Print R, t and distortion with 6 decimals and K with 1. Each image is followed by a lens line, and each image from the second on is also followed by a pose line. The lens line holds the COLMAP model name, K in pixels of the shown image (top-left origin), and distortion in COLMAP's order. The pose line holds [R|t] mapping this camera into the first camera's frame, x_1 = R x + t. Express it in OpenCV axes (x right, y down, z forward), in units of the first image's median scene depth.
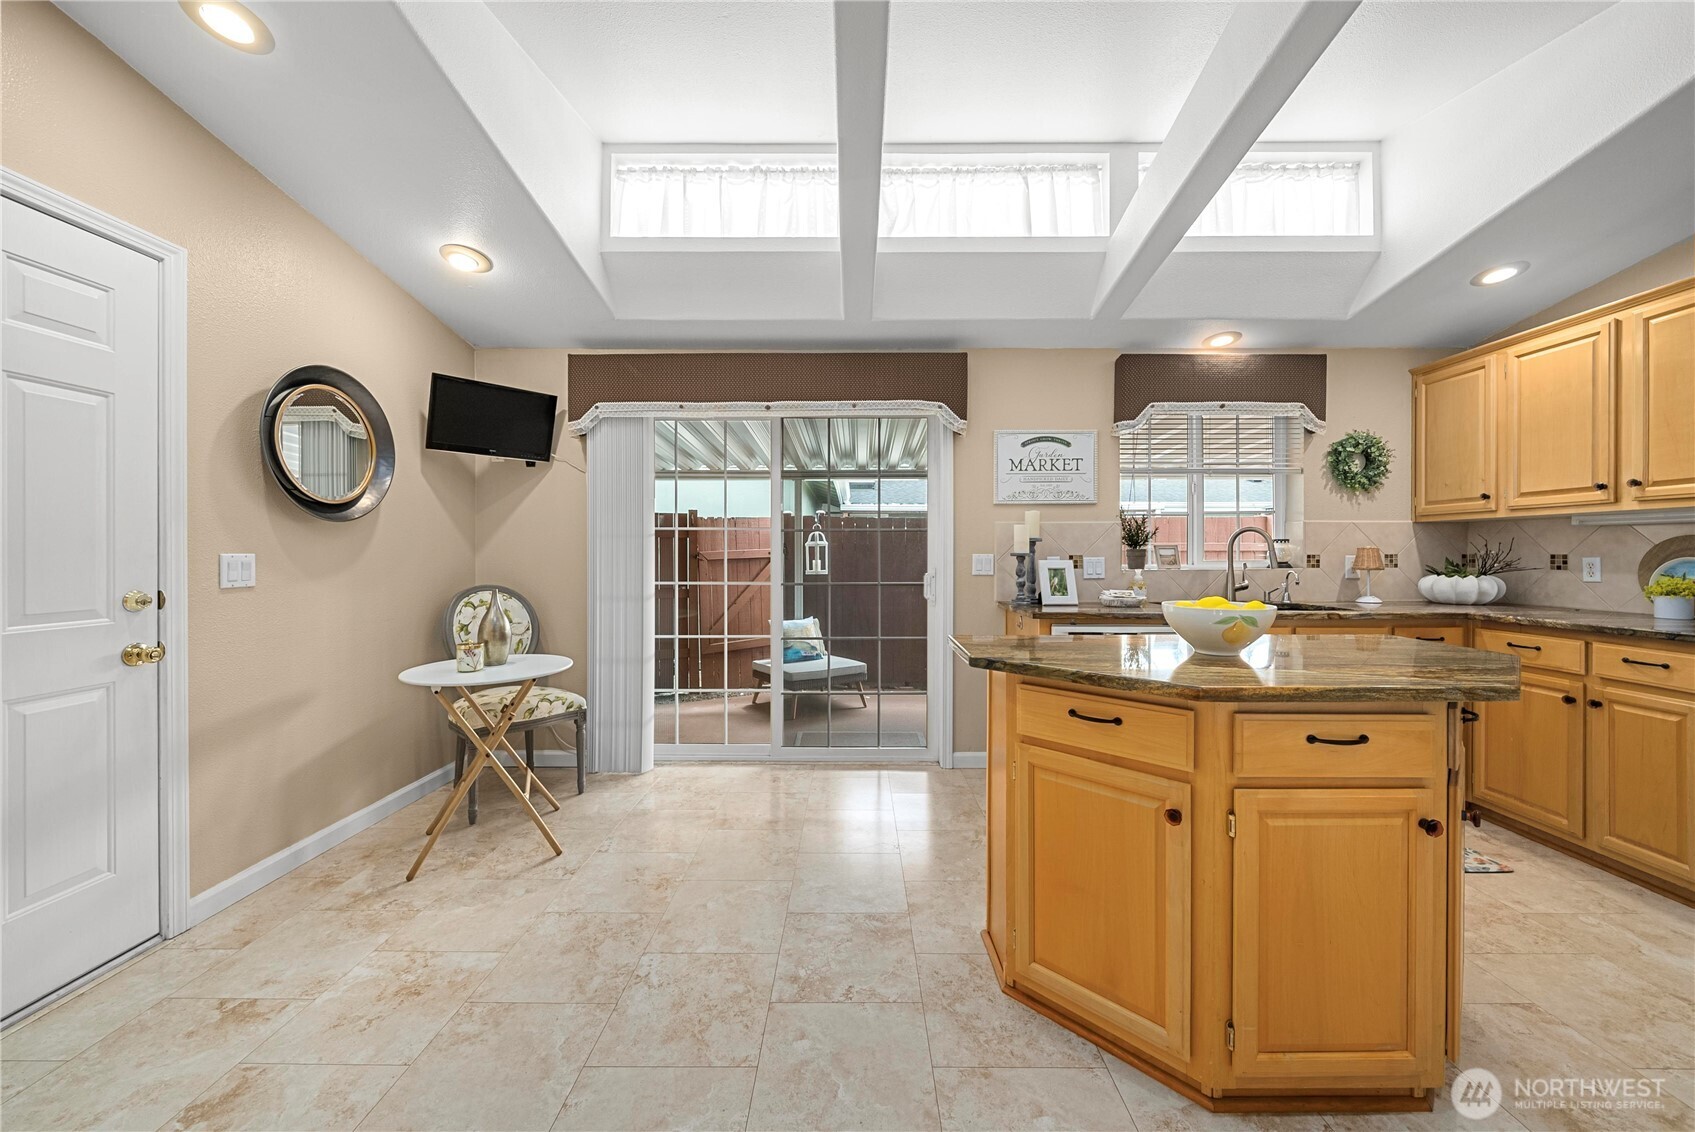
lens RADIAL K [[620.4, 0, 847.1], [0, 620.4, 551.2], [0, 0, 1]] dist [-0.006874, 0.000839]
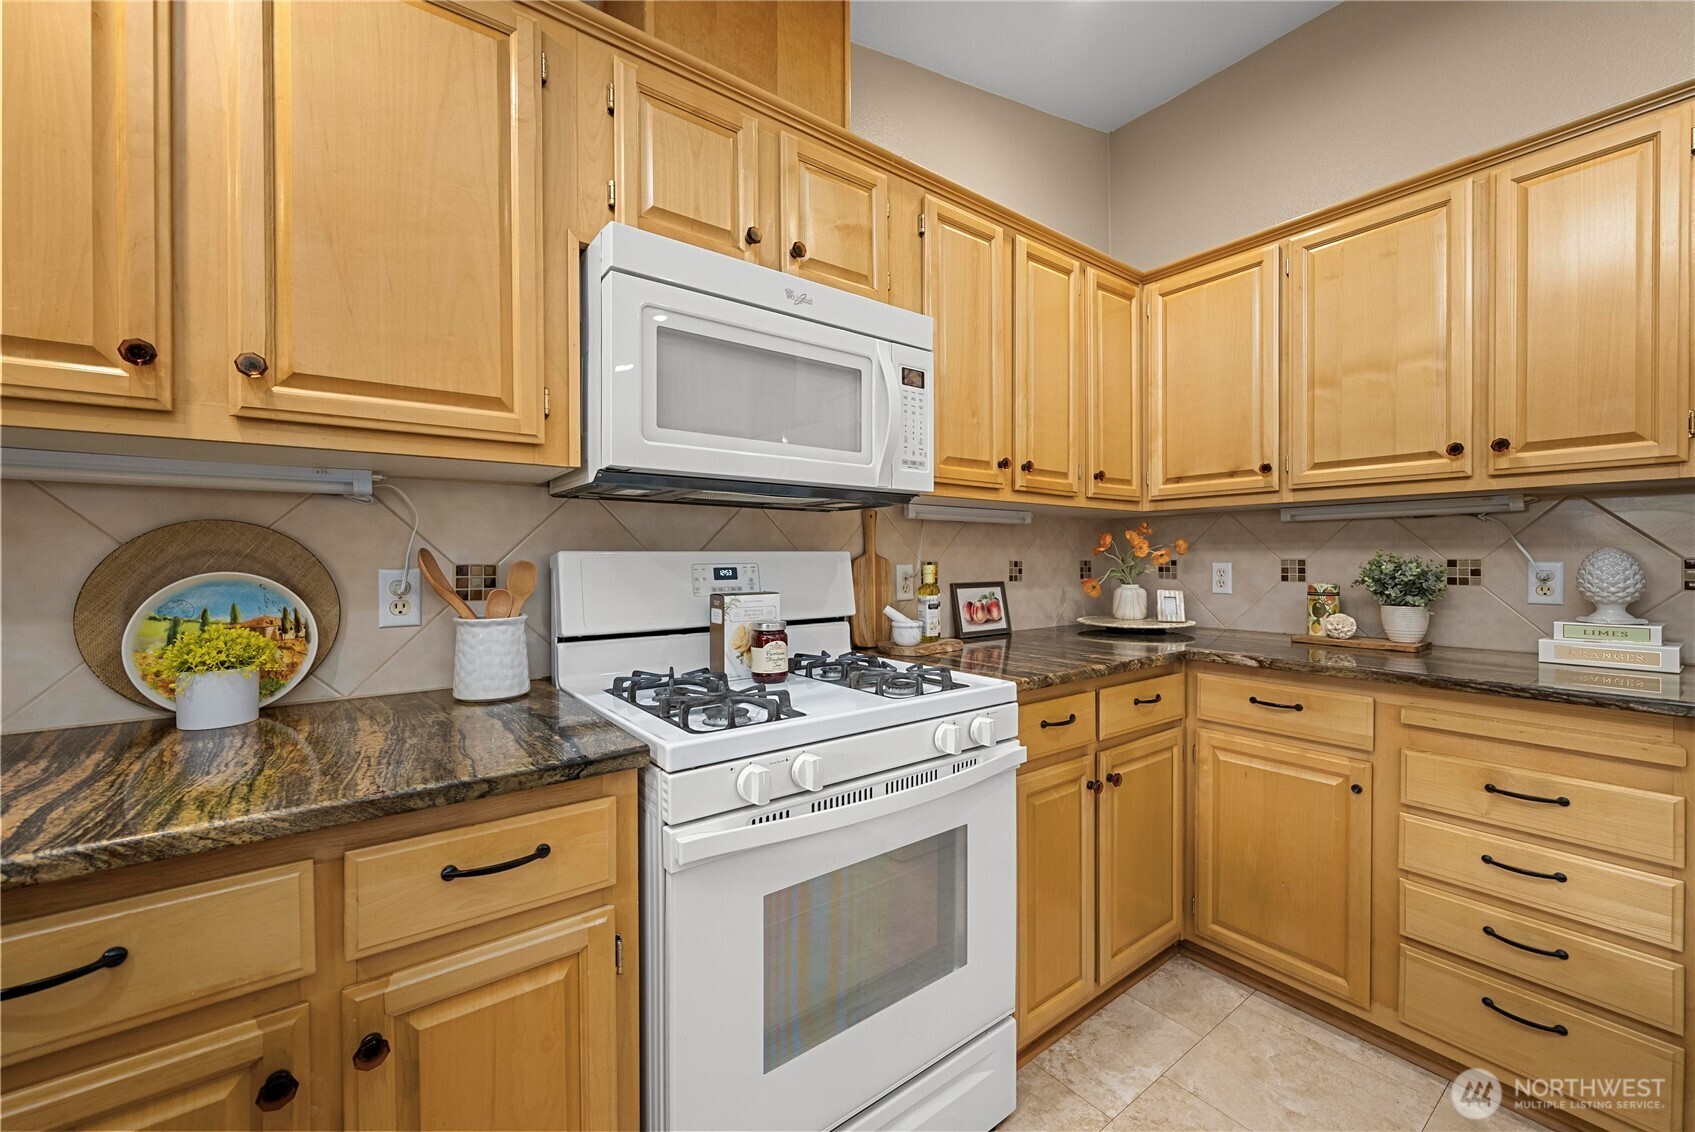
lens RADIAL K [[669.6, 0, 854.9], [0, 669.6, 562.5], [0, 0, 1]] dist [-0.000993, -0.000226]
pose [[-0.606603, -0.001416, 0.795003, 0.579584], [0.003074, 0.999987, 0.004126, 0.001916], [-0.794999, 0.004947, -0.606591, 0.729177]]
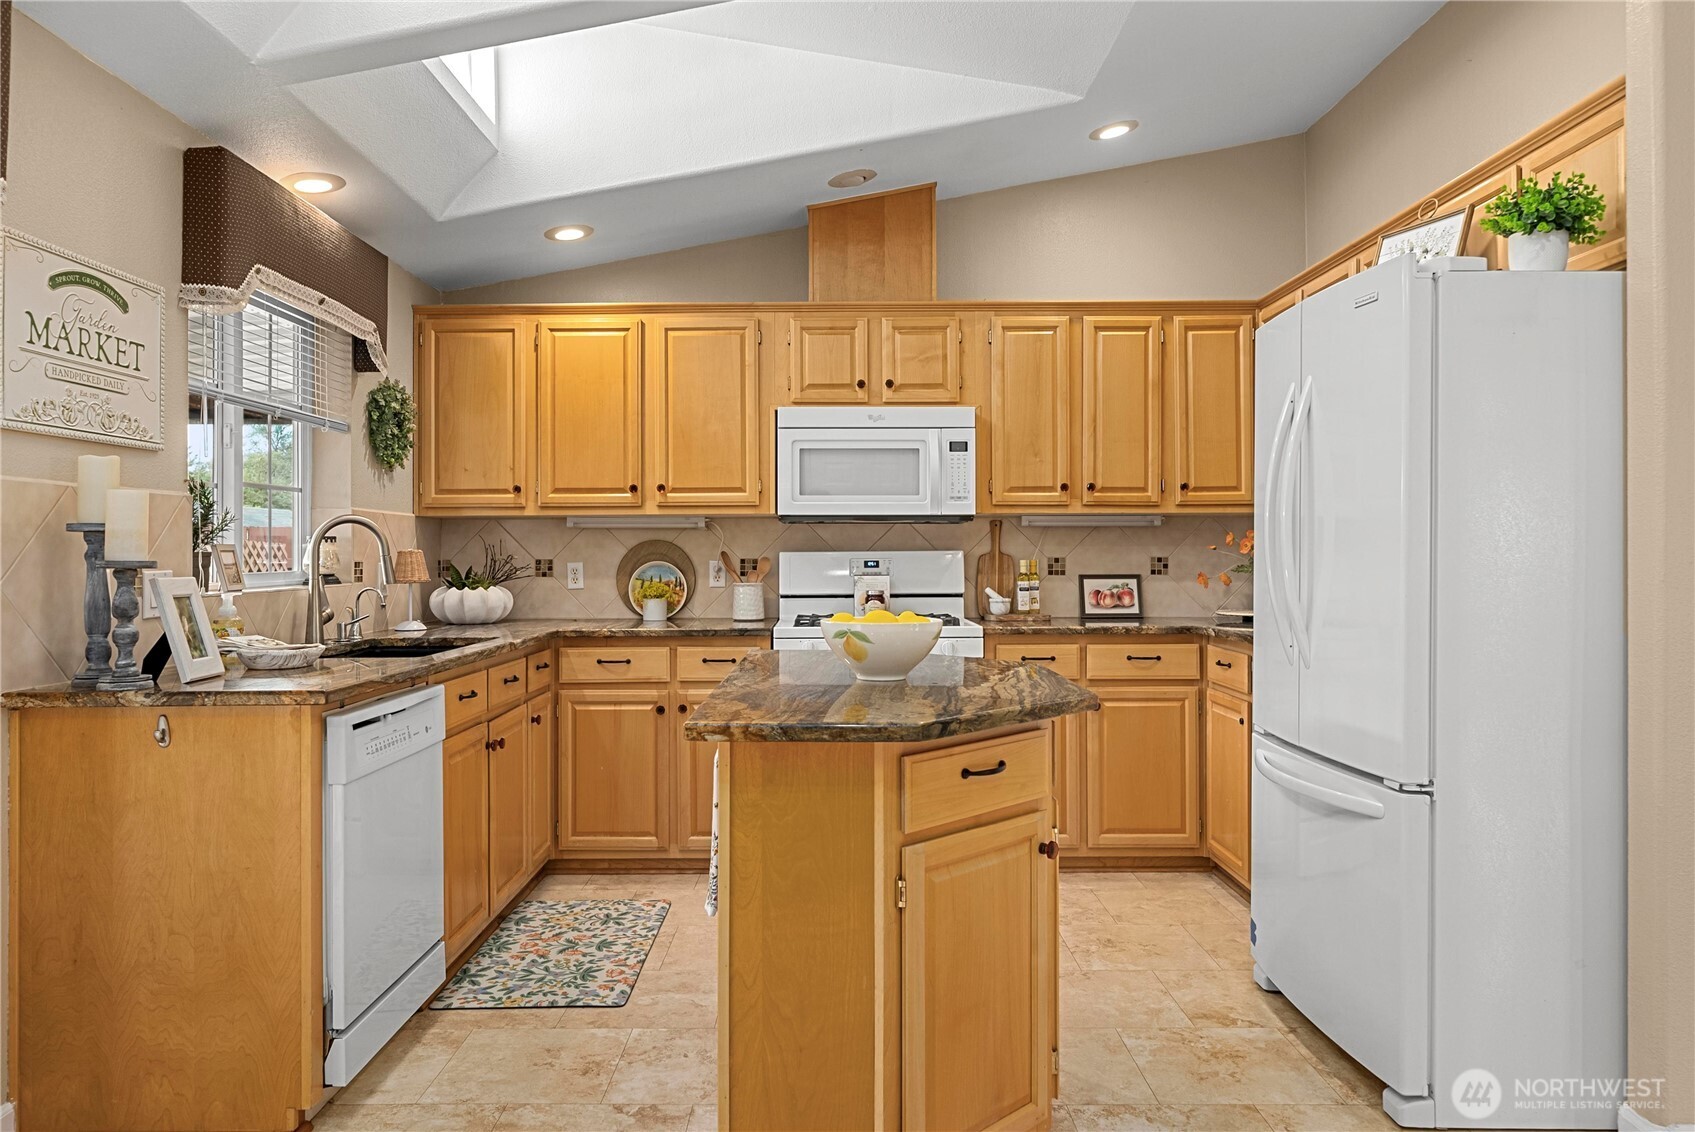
lens RADIAL K [[1154.7, 0, 843.9], [0, 1154.7, 554.4], [0, 0, 1]] dist [-0.001926, -0.004297]
pose [[-0.012133, 0.001480, 0.999925, -0.475664], [0.002471, 0.999996, -0.001451, 0.001286], [-0.999923, 0.002453, -0.012136, 0.549810]]
